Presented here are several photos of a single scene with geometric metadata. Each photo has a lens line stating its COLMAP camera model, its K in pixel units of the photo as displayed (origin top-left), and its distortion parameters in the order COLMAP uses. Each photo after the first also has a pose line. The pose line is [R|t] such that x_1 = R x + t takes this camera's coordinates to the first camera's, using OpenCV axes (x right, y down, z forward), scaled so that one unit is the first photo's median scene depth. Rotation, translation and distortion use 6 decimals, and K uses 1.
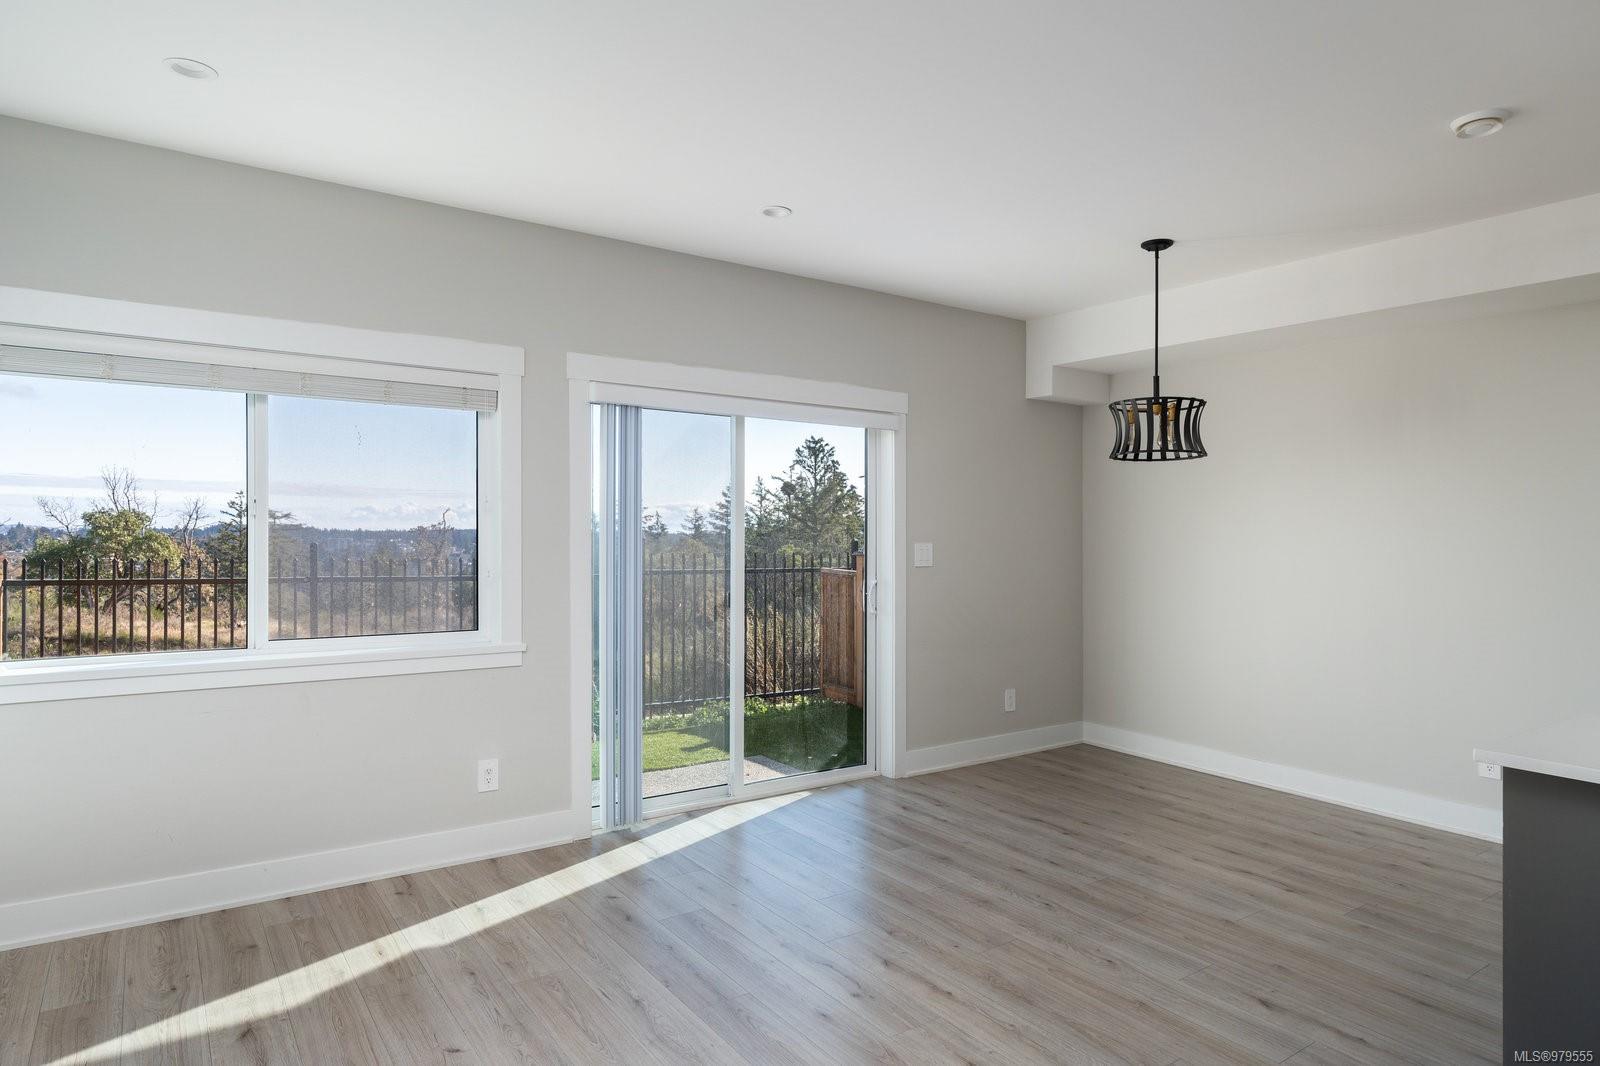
lens RADIAL K [[920.8, 0, 784.0], [0, 920.8, 537.4], [0, 0, 1]] dist [-0.006937, -0.003704]
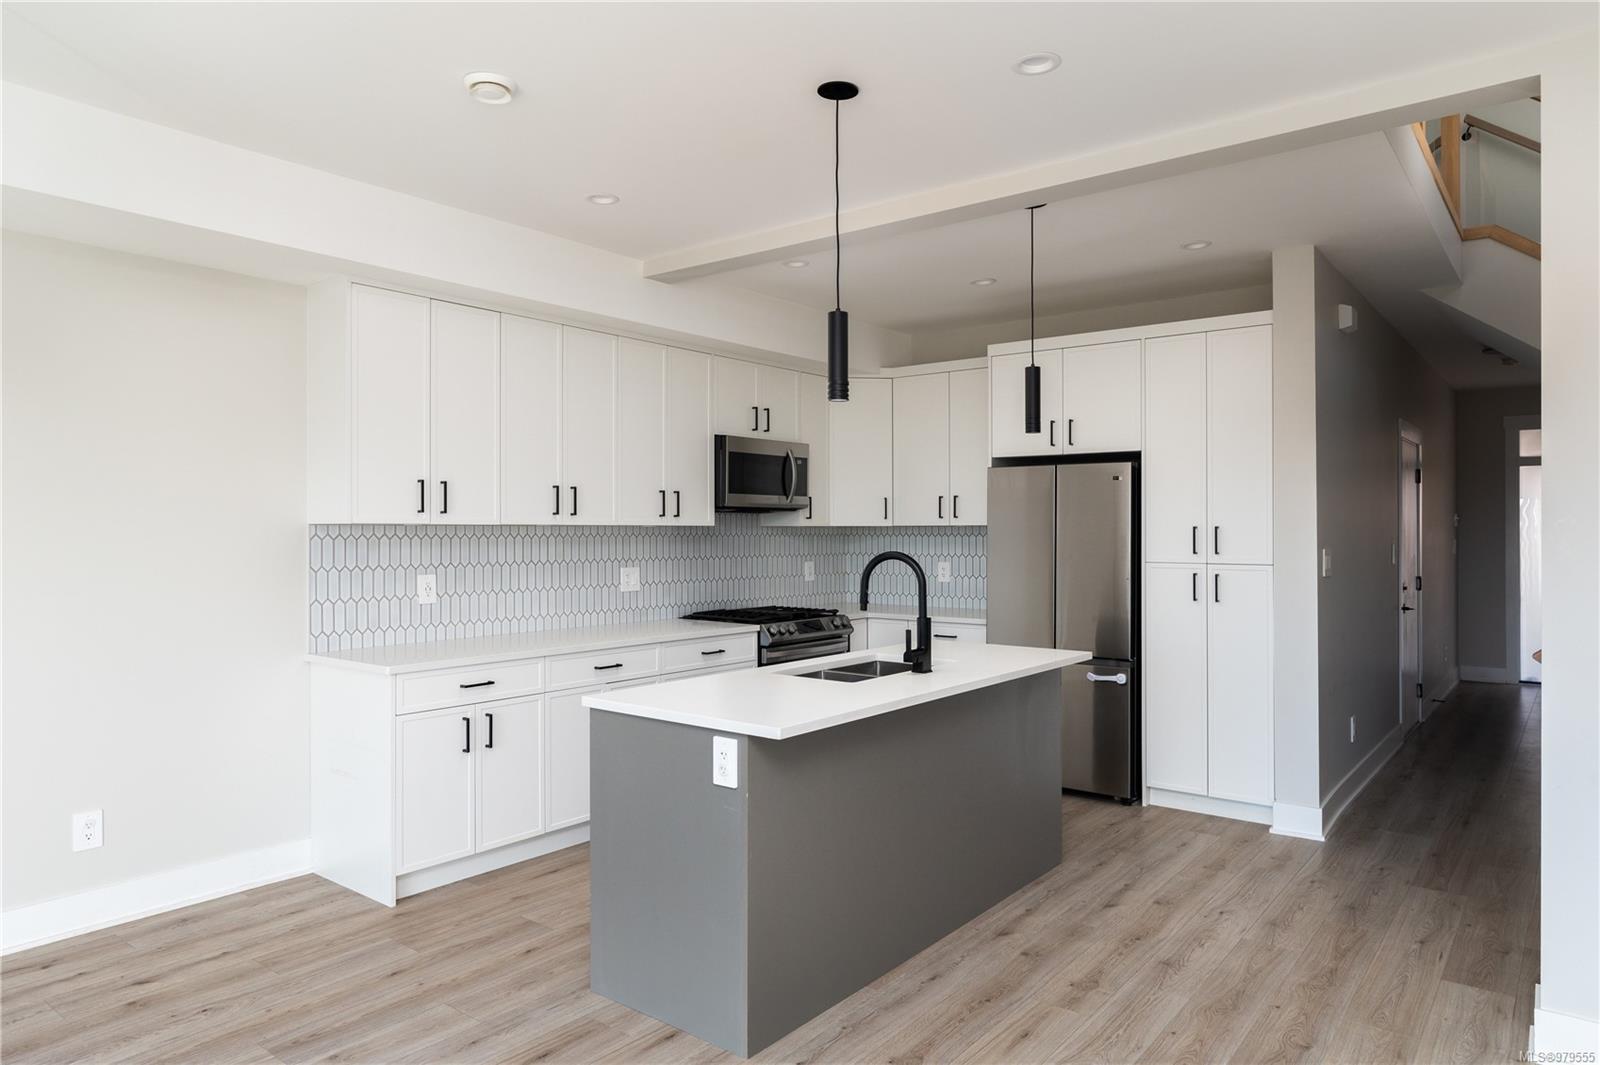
lens RADIAL K [[992.6, 0, 789.9], [0, 992.6, 534.8], [0, 0, 1]] dist [-0.013199, 0.006162]
pose [[-0.300397, -0.012100, 0.953738, -0.193461], [0.007817, 0.999855, 0.015147, -0.009003], [-0.953782, 0.012005, -0.300258, 0.702624]]
